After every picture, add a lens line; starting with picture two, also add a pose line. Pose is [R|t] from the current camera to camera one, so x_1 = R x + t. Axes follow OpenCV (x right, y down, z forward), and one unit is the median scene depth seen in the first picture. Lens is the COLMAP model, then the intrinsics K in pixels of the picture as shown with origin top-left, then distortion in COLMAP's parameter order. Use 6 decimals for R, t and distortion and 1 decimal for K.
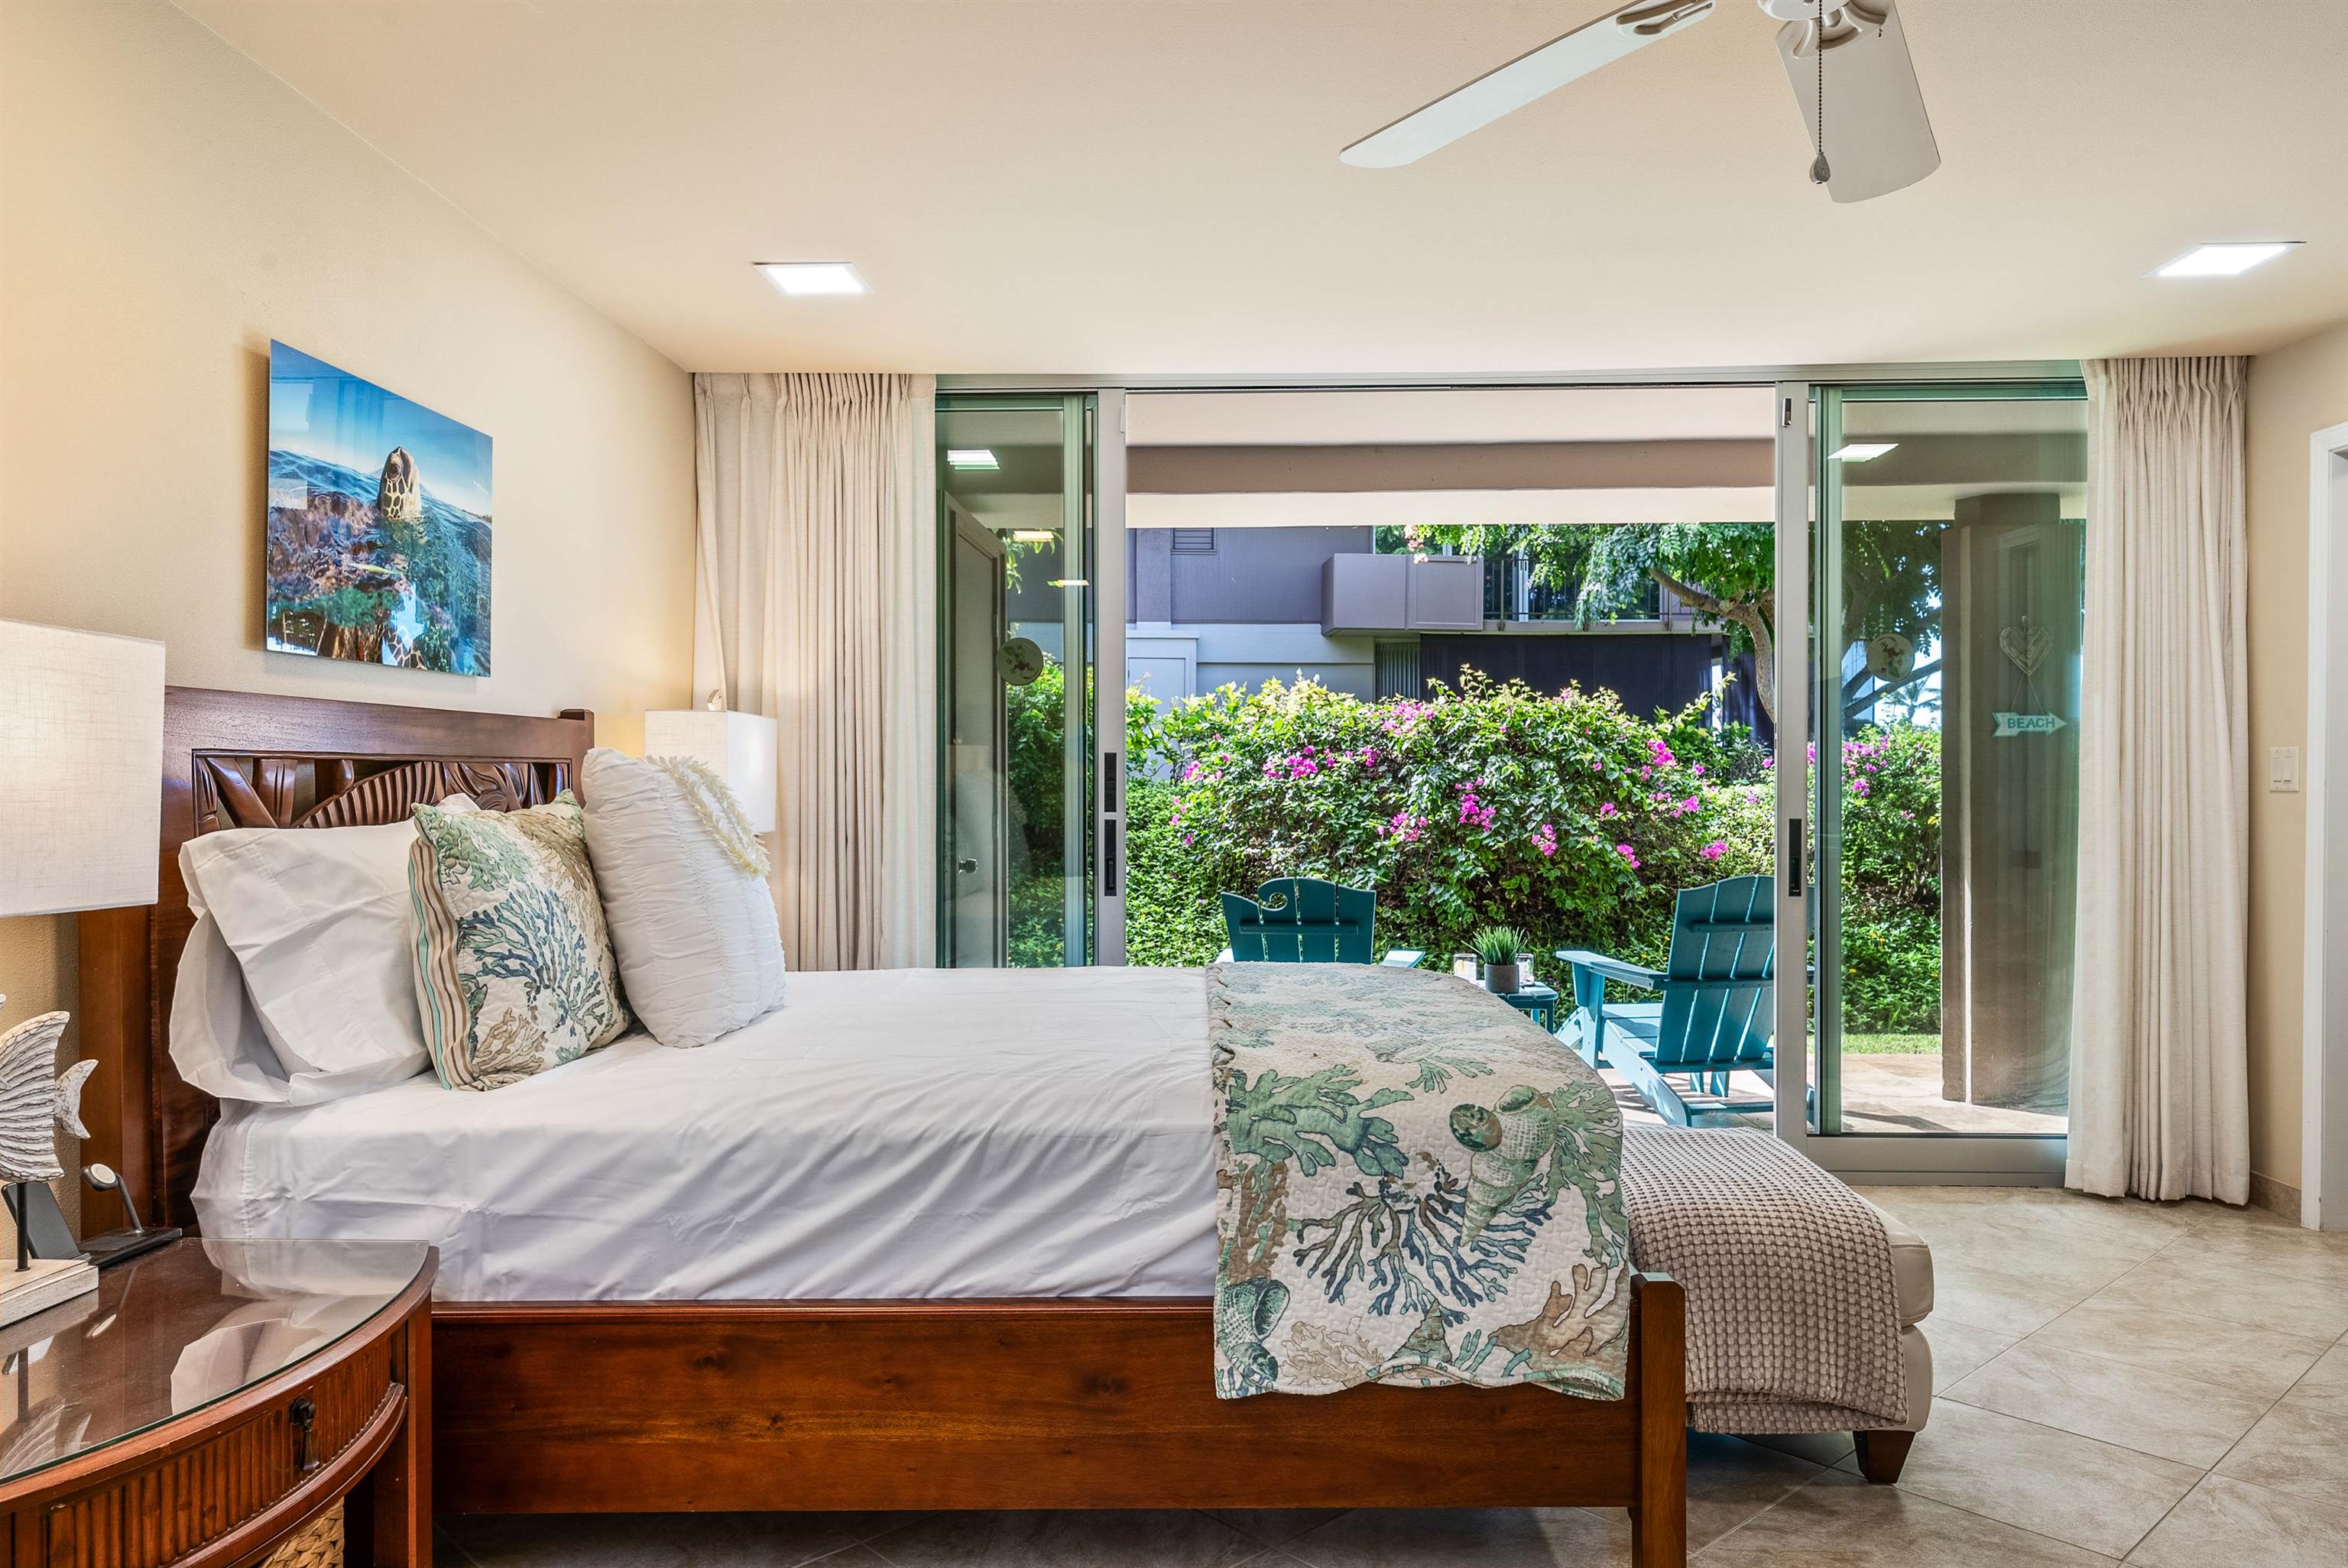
lens RADIAL K [[1568.8, 0, 1242.7], [0, 1568.8, 798.2], [0, 0, 1]] dist [-0.000384, -0.002521]
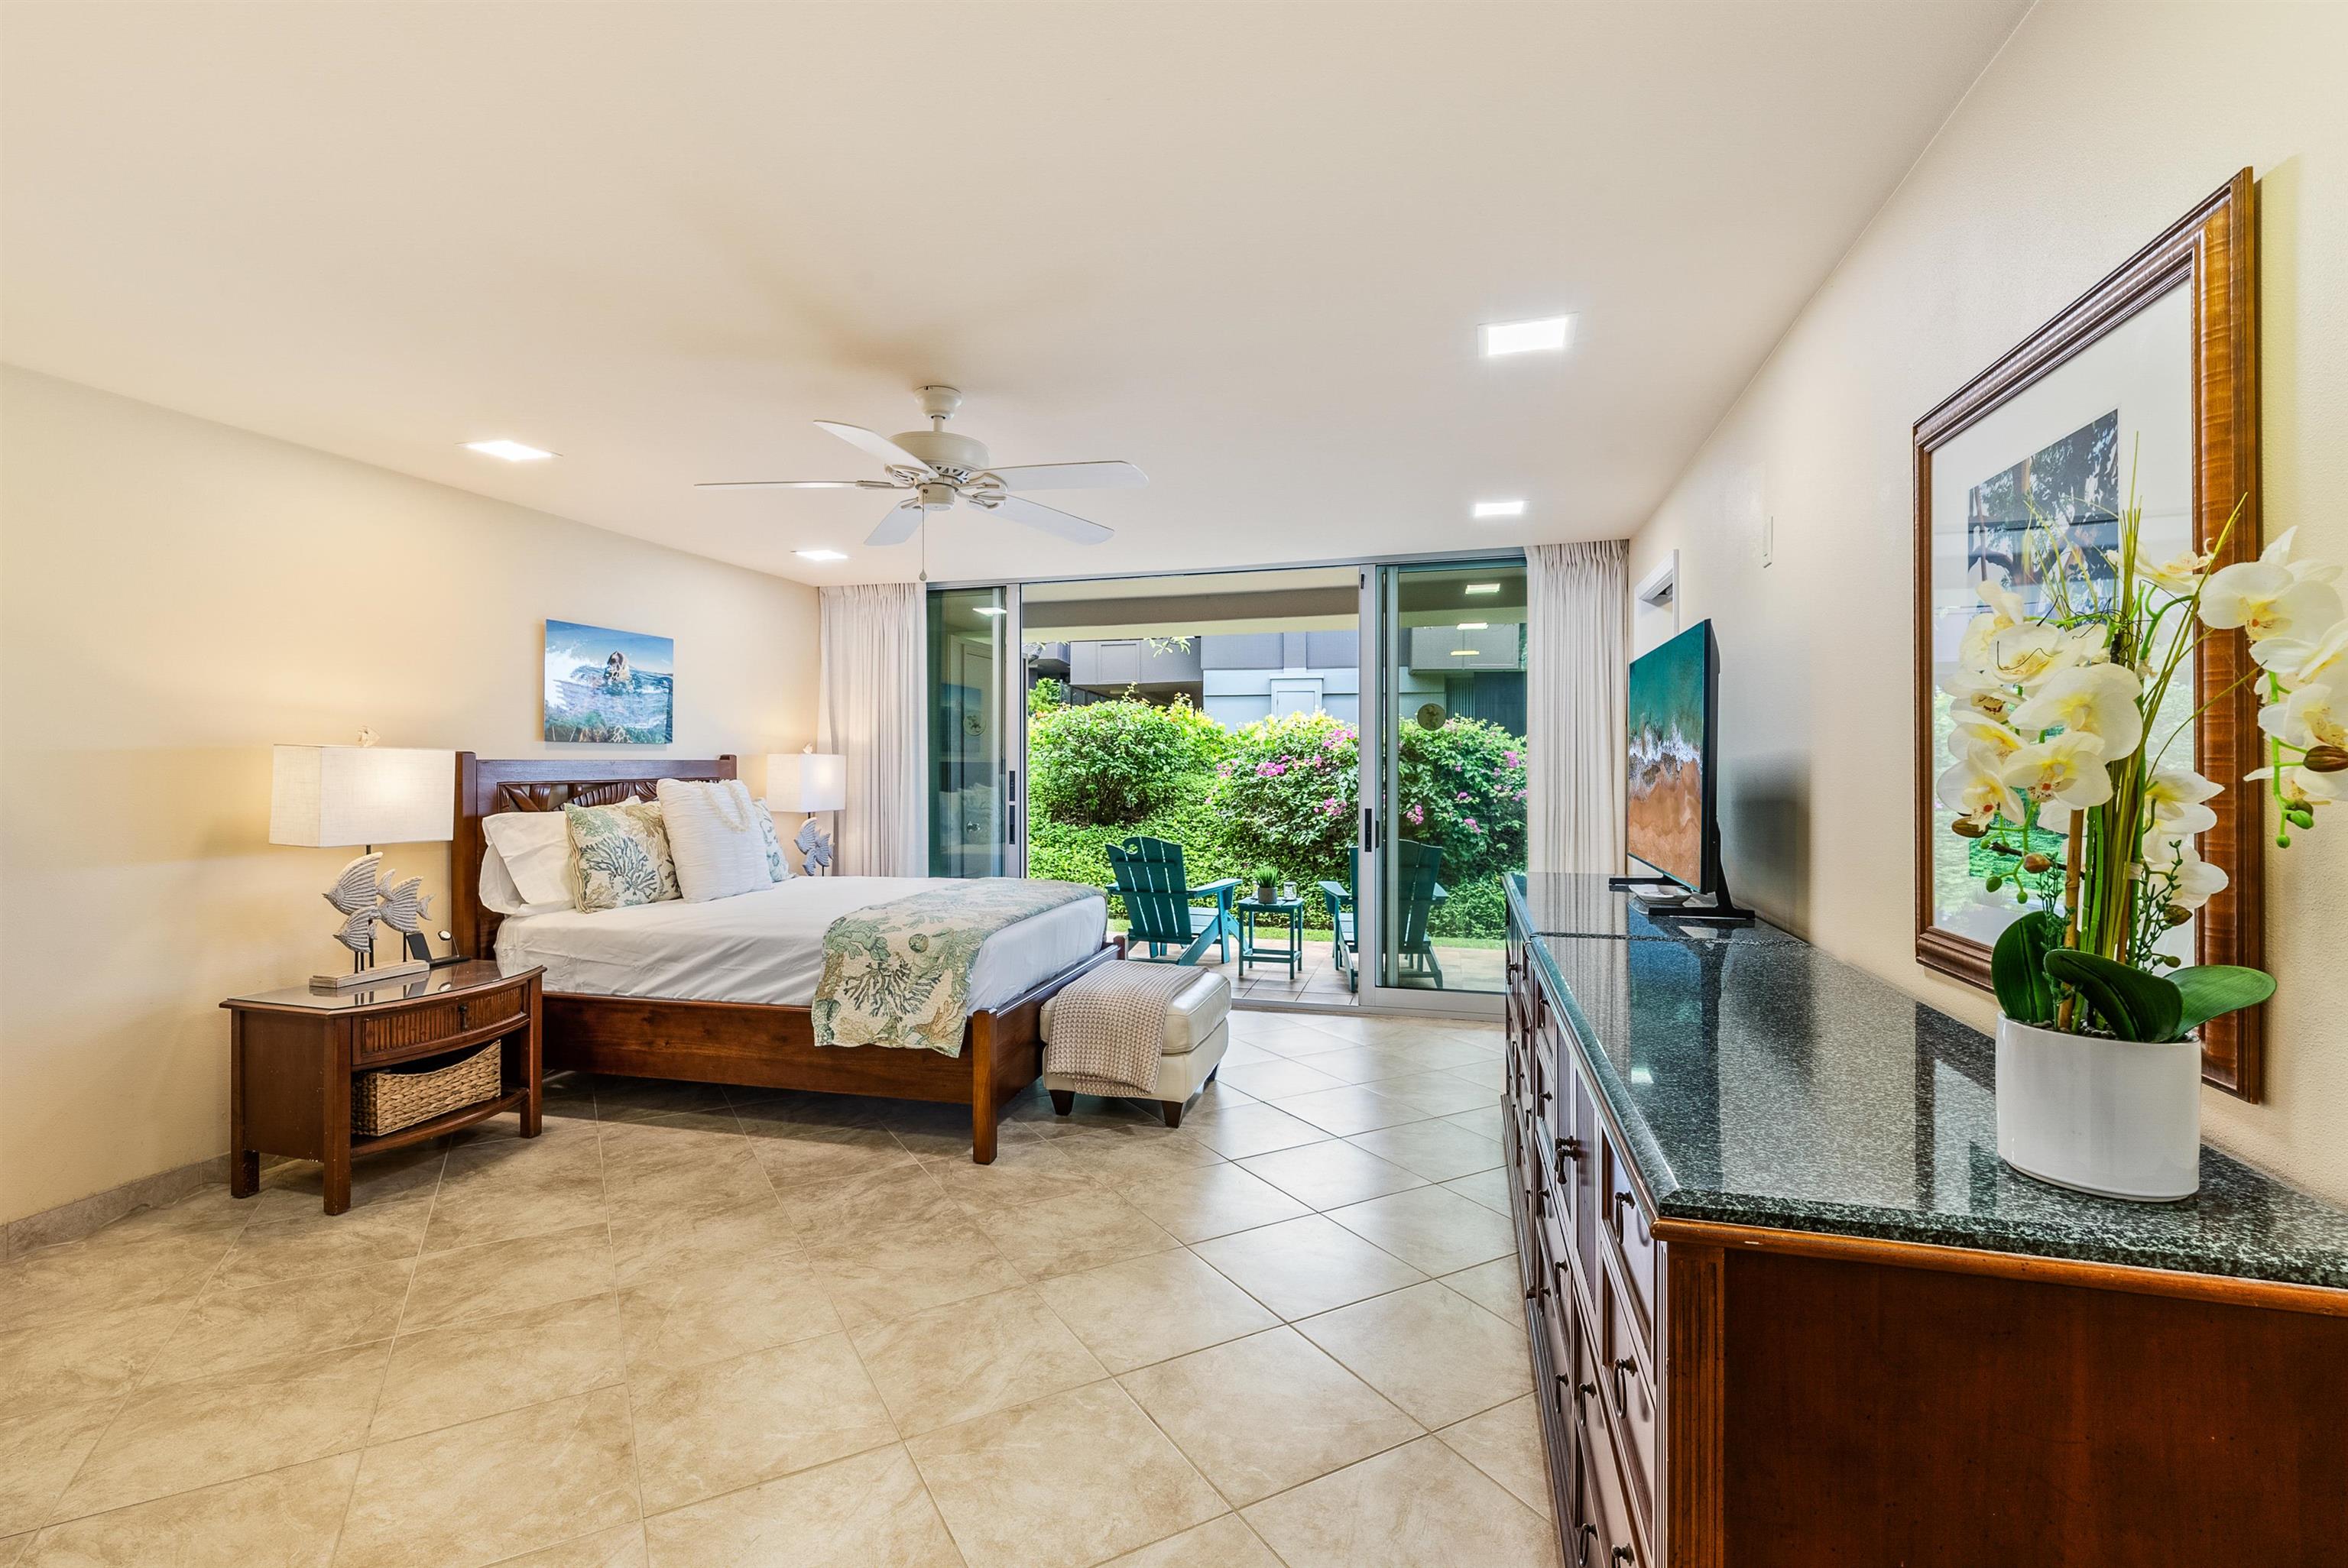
lens RADIAL K [[1057.7, 0, 1169.1], [0, 1057.7, 775.7], [0, 0, 1]] dist [-0.000370, 0.000030]
pose [[0.967986, 0.003424, -0.250982, 0.434511], [-0.003902, 0.999991, -0.001404, -0.021773], [0.250975, 0.002339, 0.967991, -0.223531]]
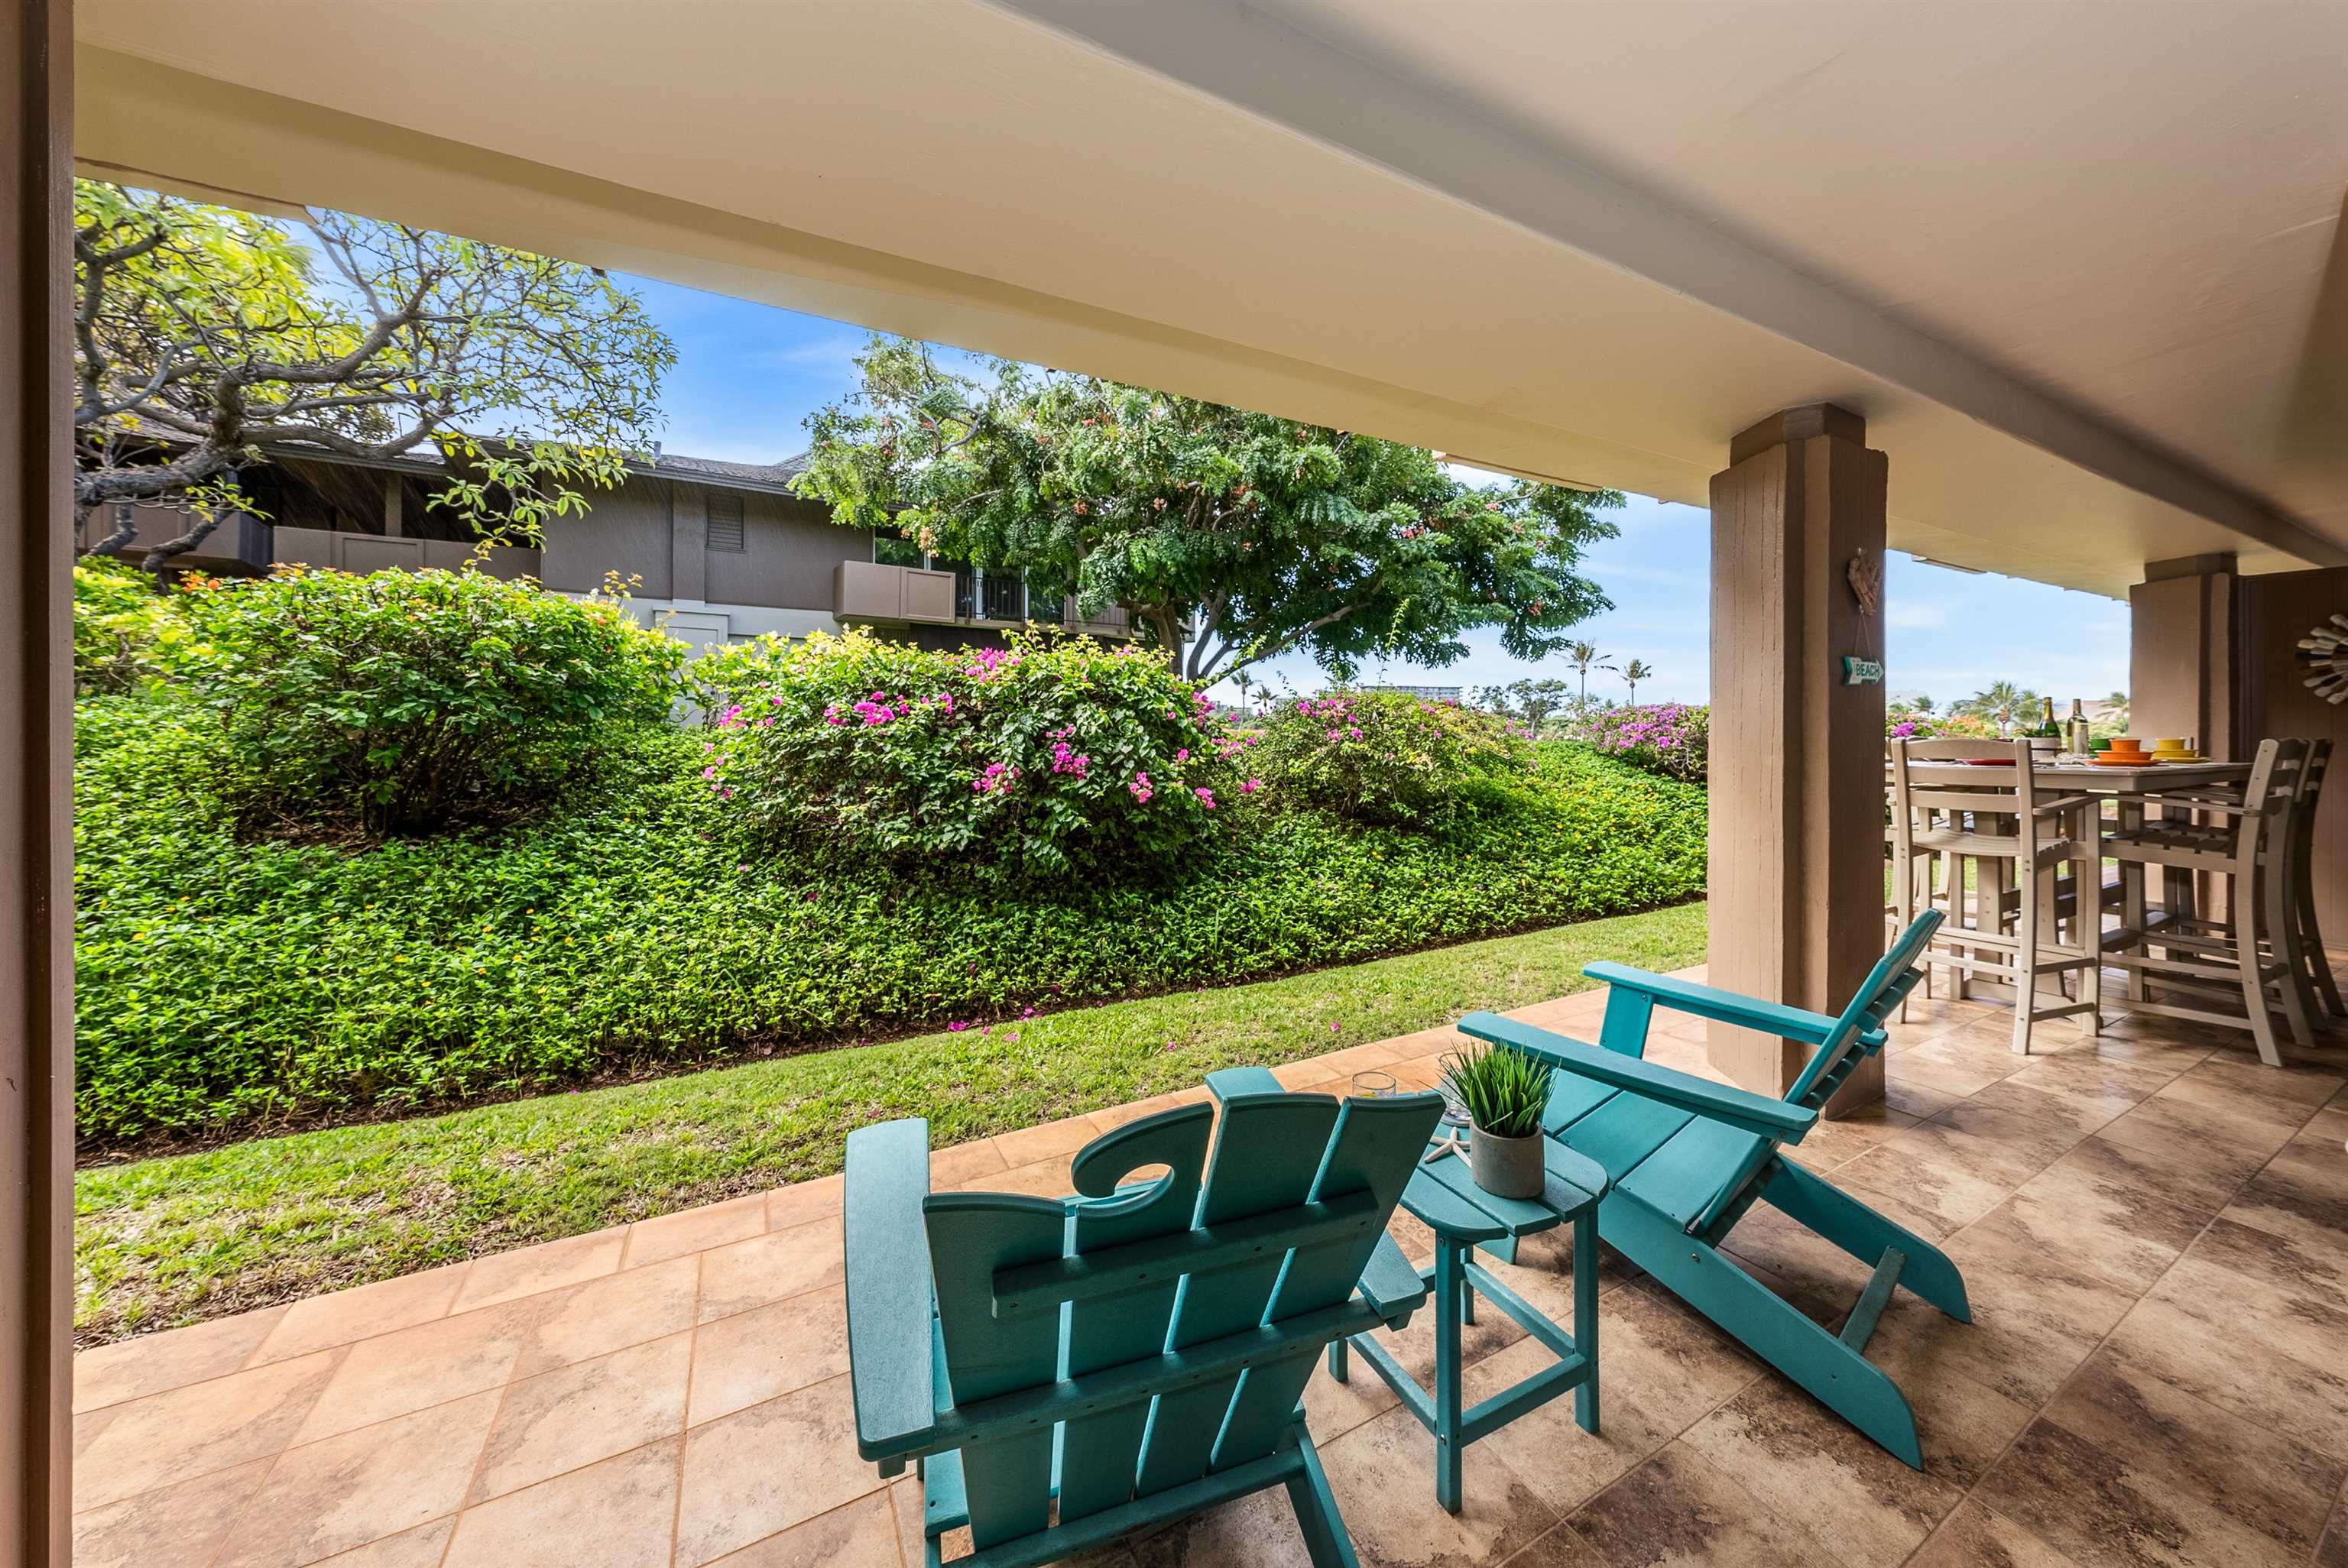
lens RADIAL K [[824.6, 0, 1236.0], [0, 824.6, 720.9], [0, 0, 1]] dist [-0.001745, -0.000068]
pose [[0.864181, 0.004401, 0.503162, -0.044153], [0.002648, 0.999908, -0.013294, -0.018281], [-0.503174, 0.012821, 0.864090, 0.995979]]
